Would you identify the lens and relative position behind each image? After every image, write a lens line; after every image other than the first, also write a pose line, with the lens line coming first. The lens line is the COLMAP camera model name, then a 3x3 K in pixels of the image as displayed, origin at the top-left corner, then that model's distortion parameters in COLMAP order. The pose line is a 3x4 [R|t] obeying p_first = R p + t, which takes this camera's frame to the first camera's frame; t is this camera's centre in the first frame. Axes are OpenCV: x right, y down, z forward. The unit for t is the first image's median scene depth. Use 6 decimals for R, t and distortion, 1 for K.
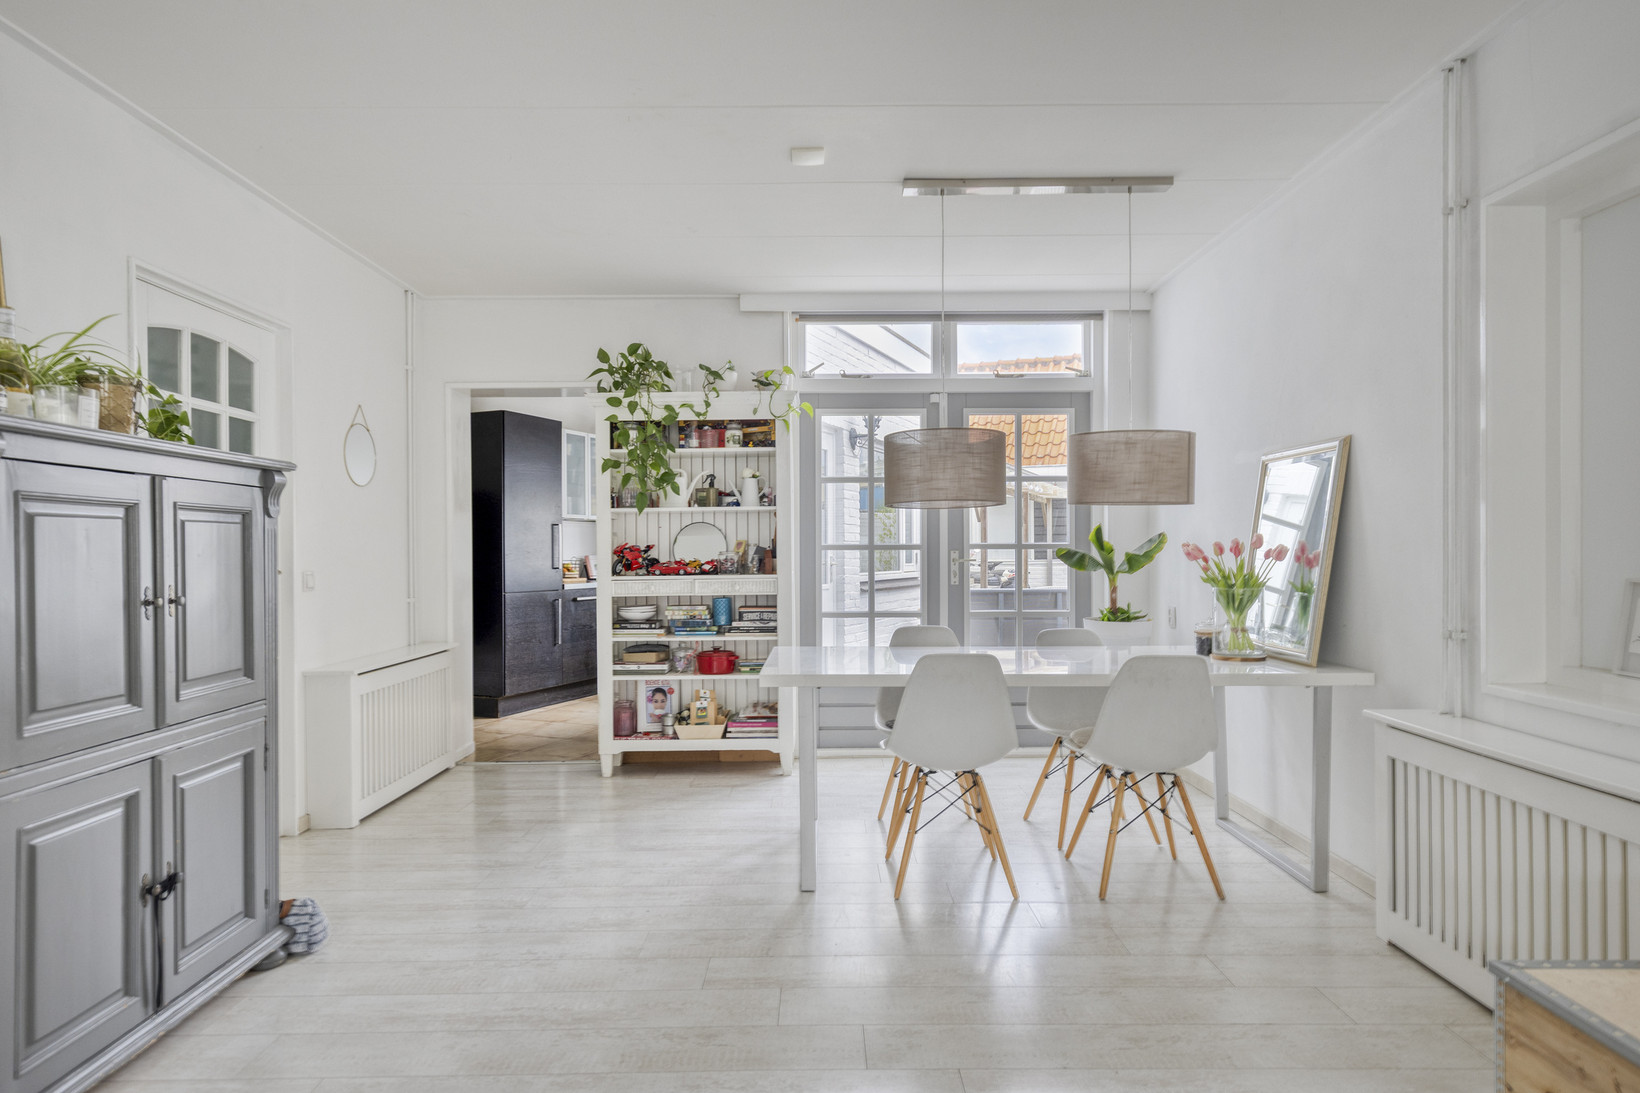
lens RADIAL K [[937.0, 0, 816.5], [0, 937.0, 556.9], [0, 0, 1]] dist [0.002342, 0.000225]
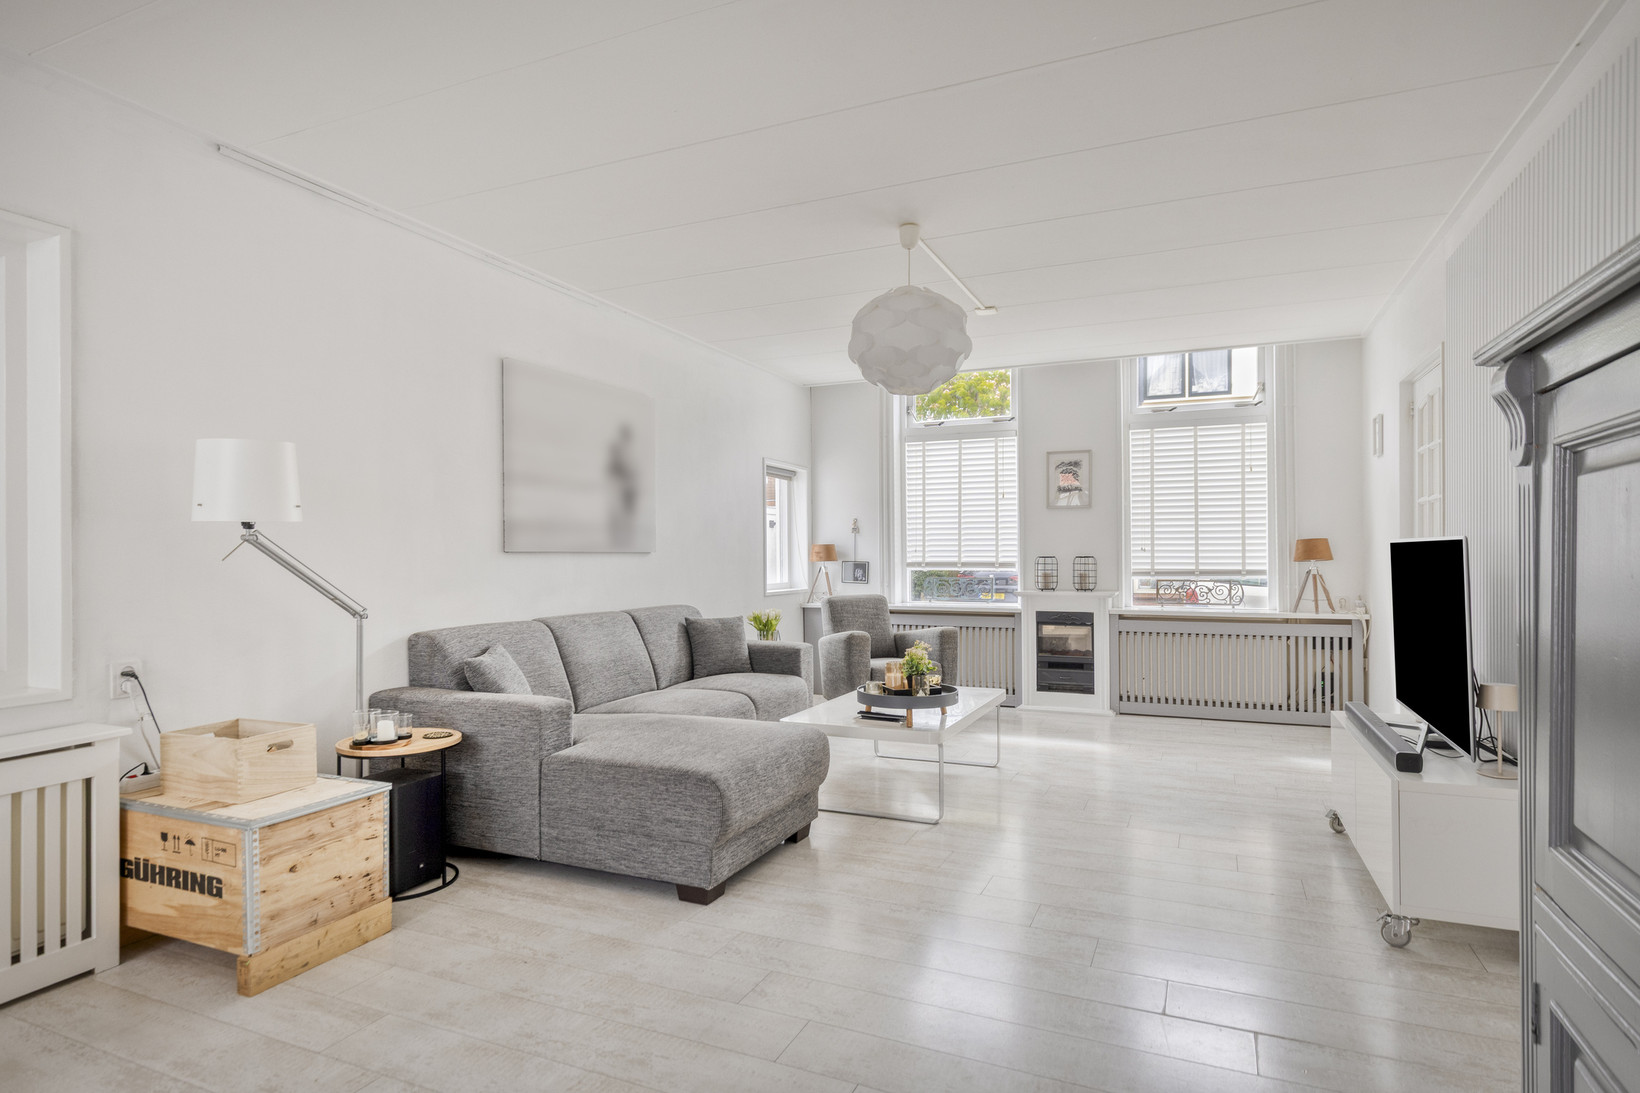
lens RADIAL K [[888.5, 0, 816.2], [0, 888.5, 541.1], [0, 0, 1]] dist [0.006939, -0.000838]
pose [[-0.915895, 0.015949, 0.401100, -0.242218], [0.013341, 0.999868, -0.009295, -0.003971], [-0.401195, -0.003162, -0.915987, 0.644207]]
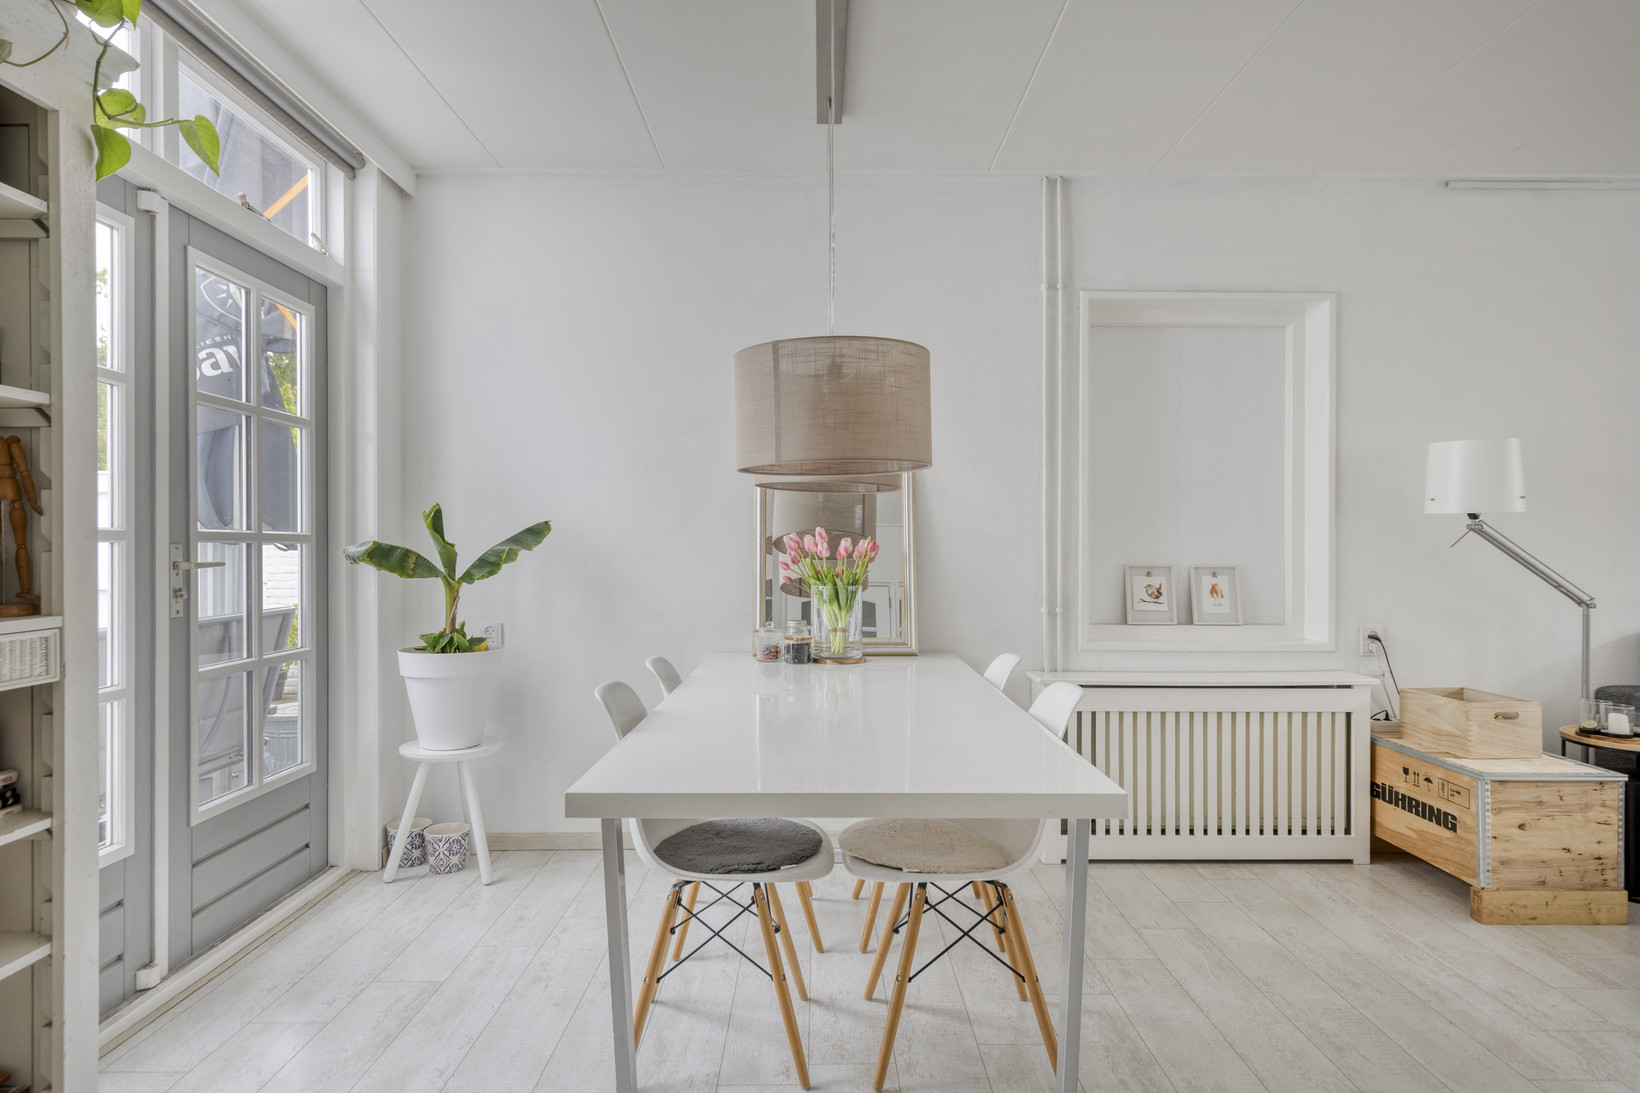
lens RADIAL K [[920.8, 0, 820.0], [0, 920.8, 546.5], [0, 0, 1]] dist [0.002850, -0.000138]
pose [[-0.007334, 0.001317, 0.999972, -0.340406], [0.004477, 0.999989, -0.001284, -0.003679], [-0.999963, 0.004467, -0.007339, 0.743357]]
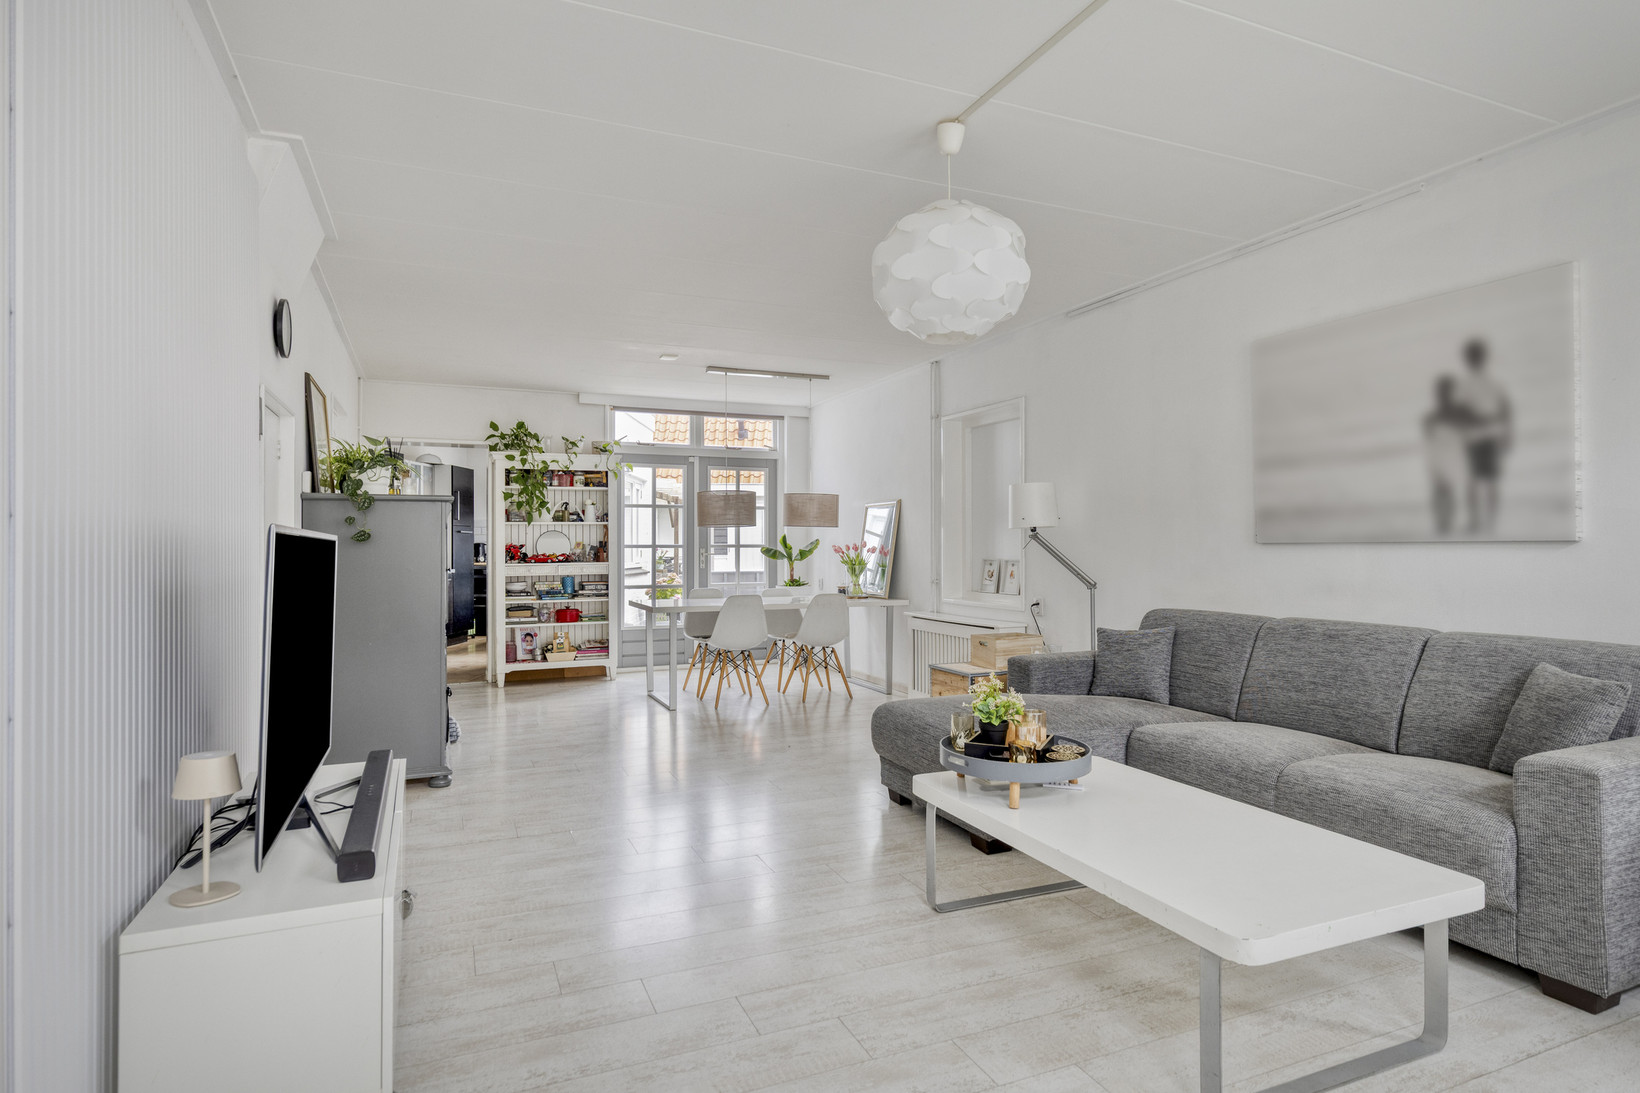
lens RADIAL K [[888.5, 0, 816.2], [0, 888.5, 541.1], [0, 0, 1]] dist [0.006939, -0.000838]
pose [[0.920608, 0.005029, 0.390455, -0.322062], [0.000867, 0.999888, -0.014921, 0.004928], [-0.390486, 0.014074, 0.920501, -0.629545]]
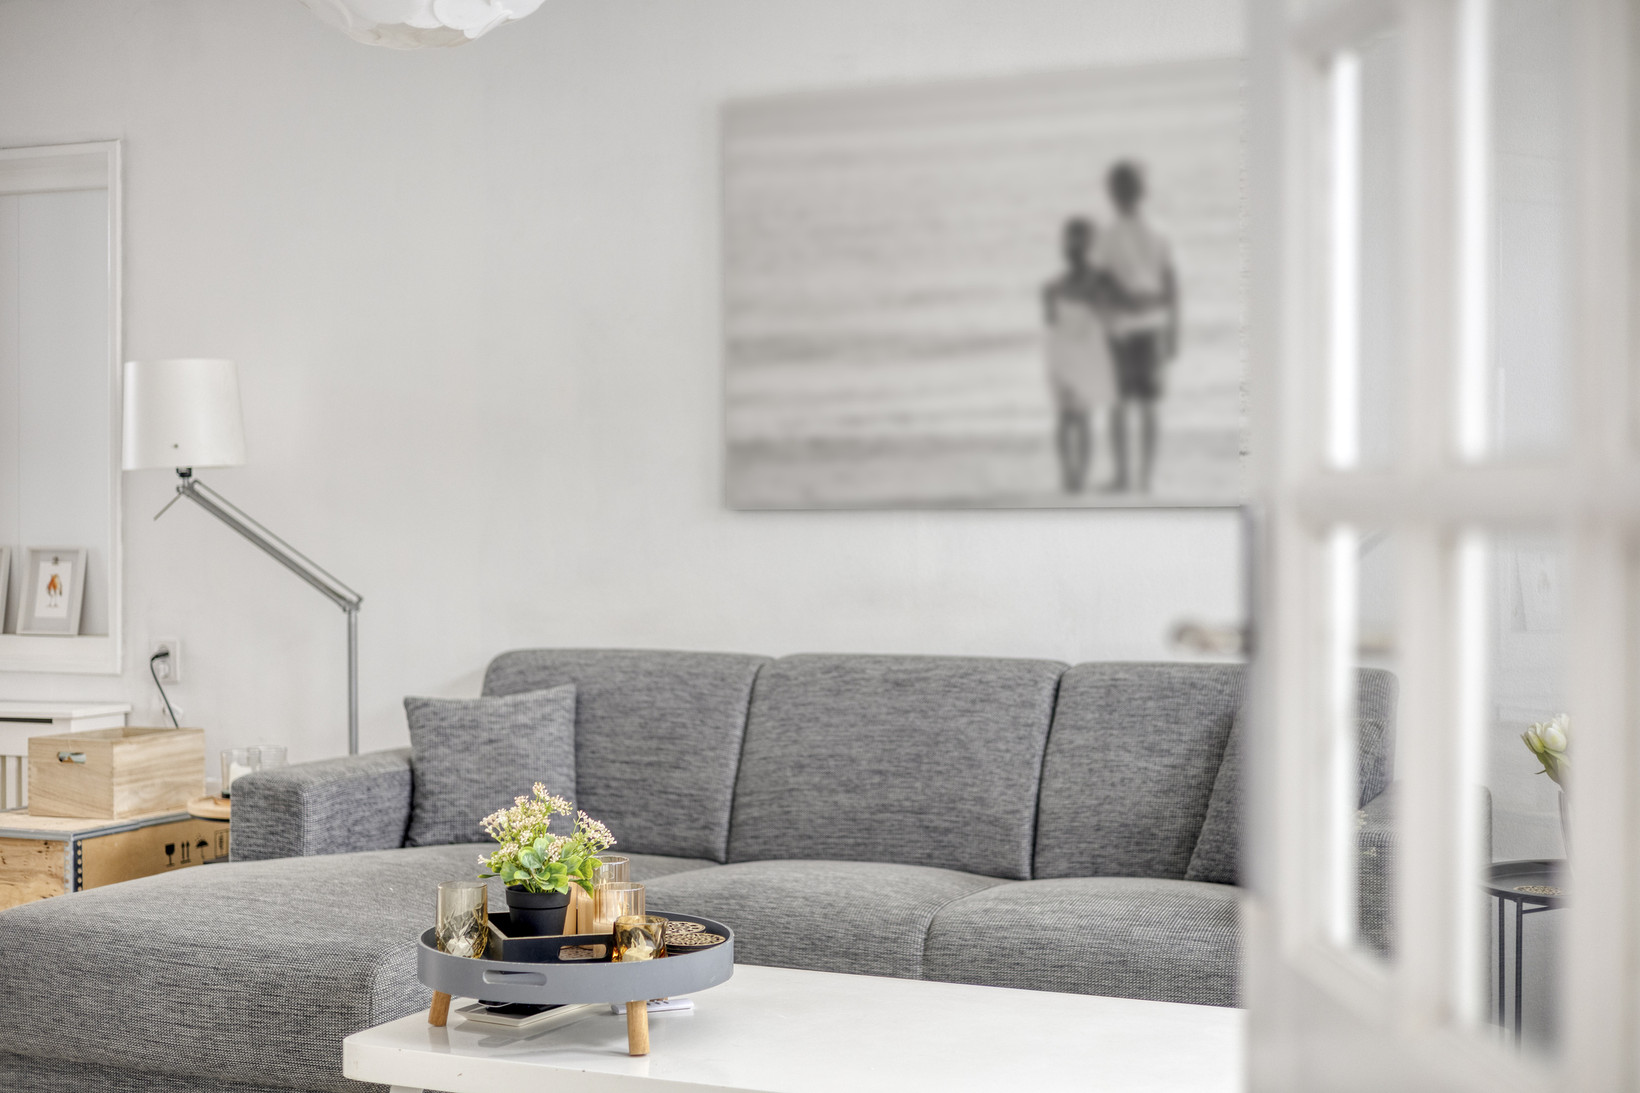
lens RADIAL K [[2349.5, 0, 820.0], [0, 2349.5, 546.5], [0, 0, 1]] dist [-0.004024, 0.067413]
pose [[0.410184, -0.008264, 0.911965, -0.598318], [0.005342, 0.999964, 0.006658, 0.005591], [-0.911987, 0.002141, 0.410213, -0.512623]]
